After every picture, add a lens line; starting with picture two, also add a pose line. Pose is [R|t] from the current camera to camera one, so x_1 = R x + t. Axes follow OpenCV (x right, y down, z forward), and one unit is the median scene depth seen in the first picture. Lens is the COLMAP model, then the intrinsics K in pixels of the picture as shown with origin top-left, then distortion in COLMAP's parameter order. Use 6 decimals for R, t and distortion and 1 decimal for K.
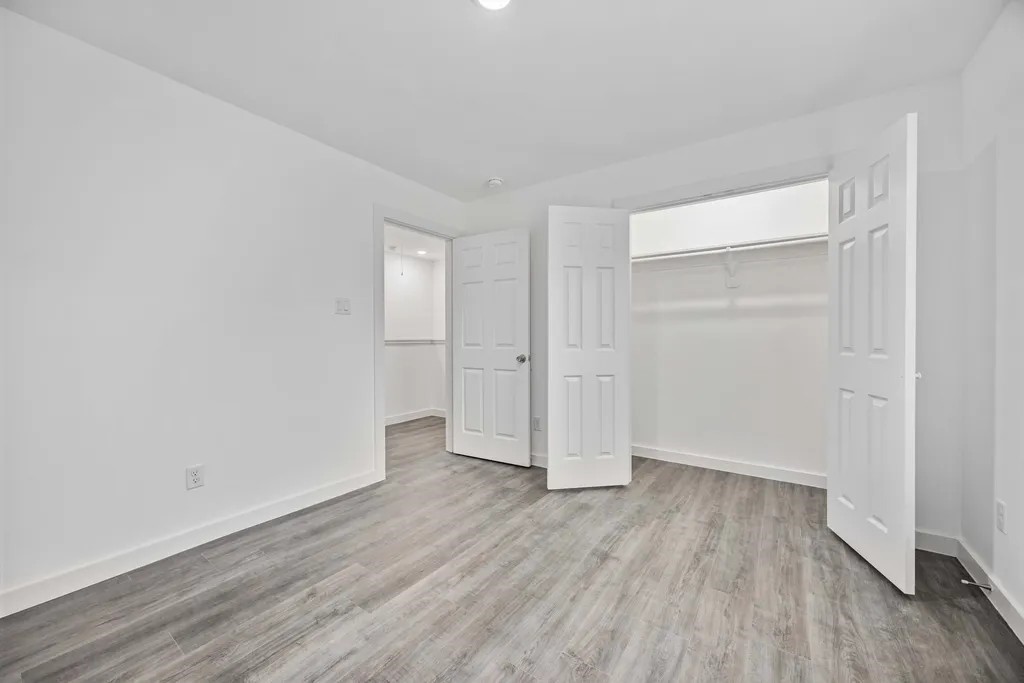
lens RADIAL K [[389.9, 0, 512.8], [0, 389.9, 337.1], [0, 0, 1]] dist [-0.001692, -0.000396]
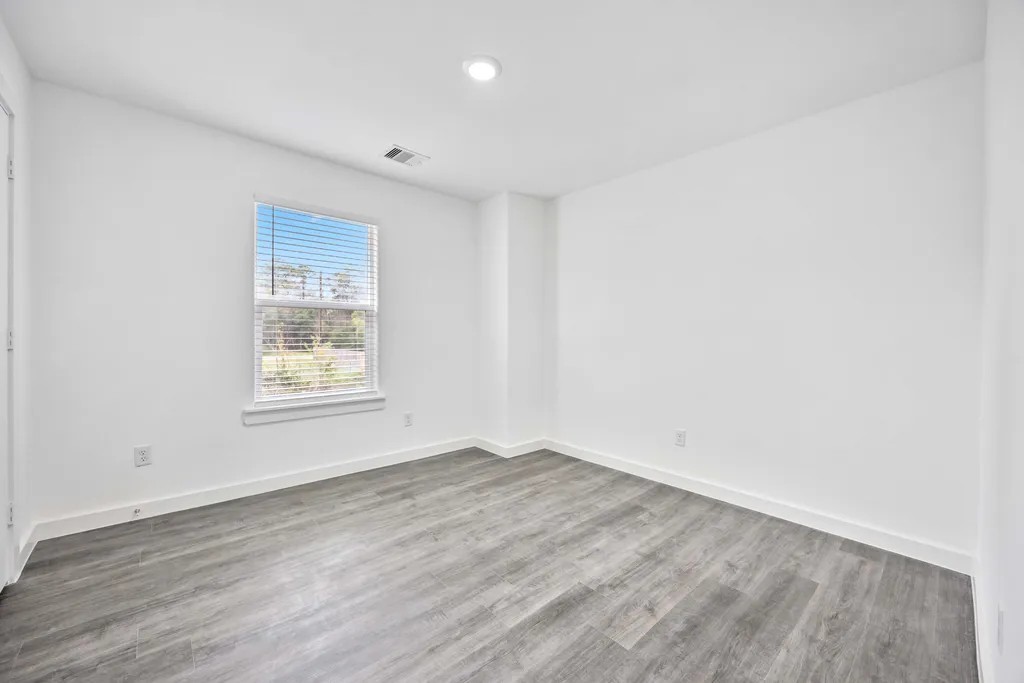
lens RADIAL K [[389.9, 0, 512.8], [0, 389.9, 337.1], [0, 0, 1]] dist [-0.001692, -0.000396]
pose [[-0.973835, -0.010242, 0.227025, -0.396216], [-0.008235, 0.999918, 0.009783, -0.007636], [-0.227107, 0.007657, -0.973840, 1.981092]]
